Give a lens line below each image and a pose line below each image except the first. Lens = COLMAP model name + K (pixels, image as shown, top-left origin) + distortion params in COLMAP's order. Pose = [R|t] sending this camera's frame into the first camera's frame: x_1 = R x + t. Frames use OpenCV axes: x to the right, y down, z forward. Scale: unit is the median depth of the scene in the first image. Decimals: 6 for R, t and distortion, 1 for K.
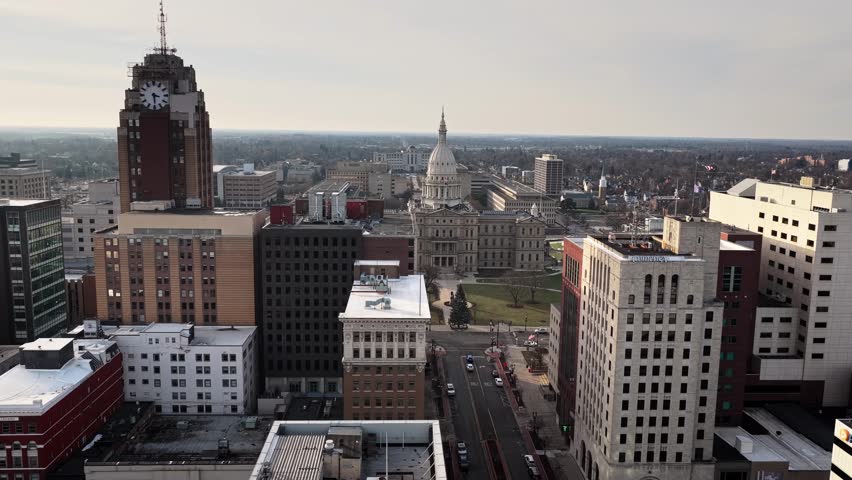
lens RADIAL K [[660.5, 0, 431.2], [0, 660.5, 237.1], [0, 0, 1]] dist [-0.000637, 0.015997]
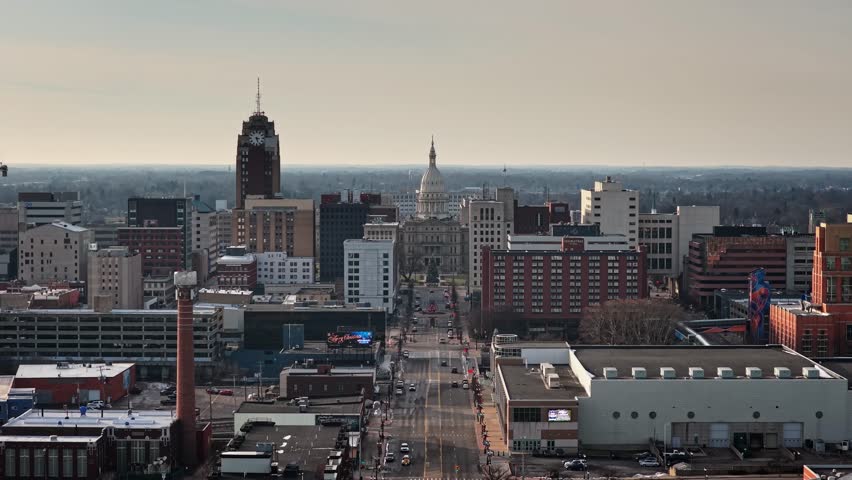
lens RADIAL K [[1573.5, 0, 420.3], [0, 1573.5, 238.2], [0, 0, 1]] dist [-0.000985, 0.000000]
pose [[0.998444, -0.011420, -0.054578, 0.294043], [0.005306, 0.993820, -0.110879, 0.593131], [0.055507, 0.110417, 0.992334, -3.545503]]
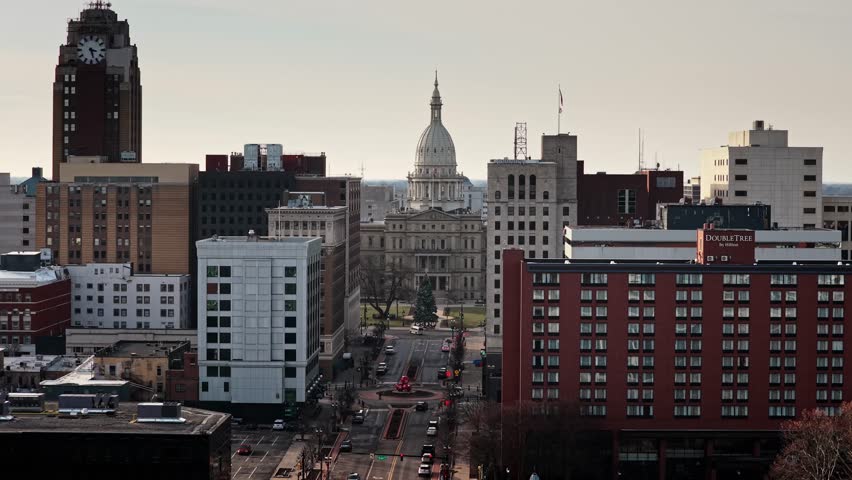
lens RADIAL K [[1663.2, 0, 433.2], [0, 1663.2, 240.5], [0, 0, 1]] dist [-0.079747, 0.000000]
pose [[0.997232, -0.007612, -0.073967, 0.287799], [-0.001245, 0.992897, -0.118970, 0.385072], [0.074347, 0.118733, 0.990139, -1.465968]]
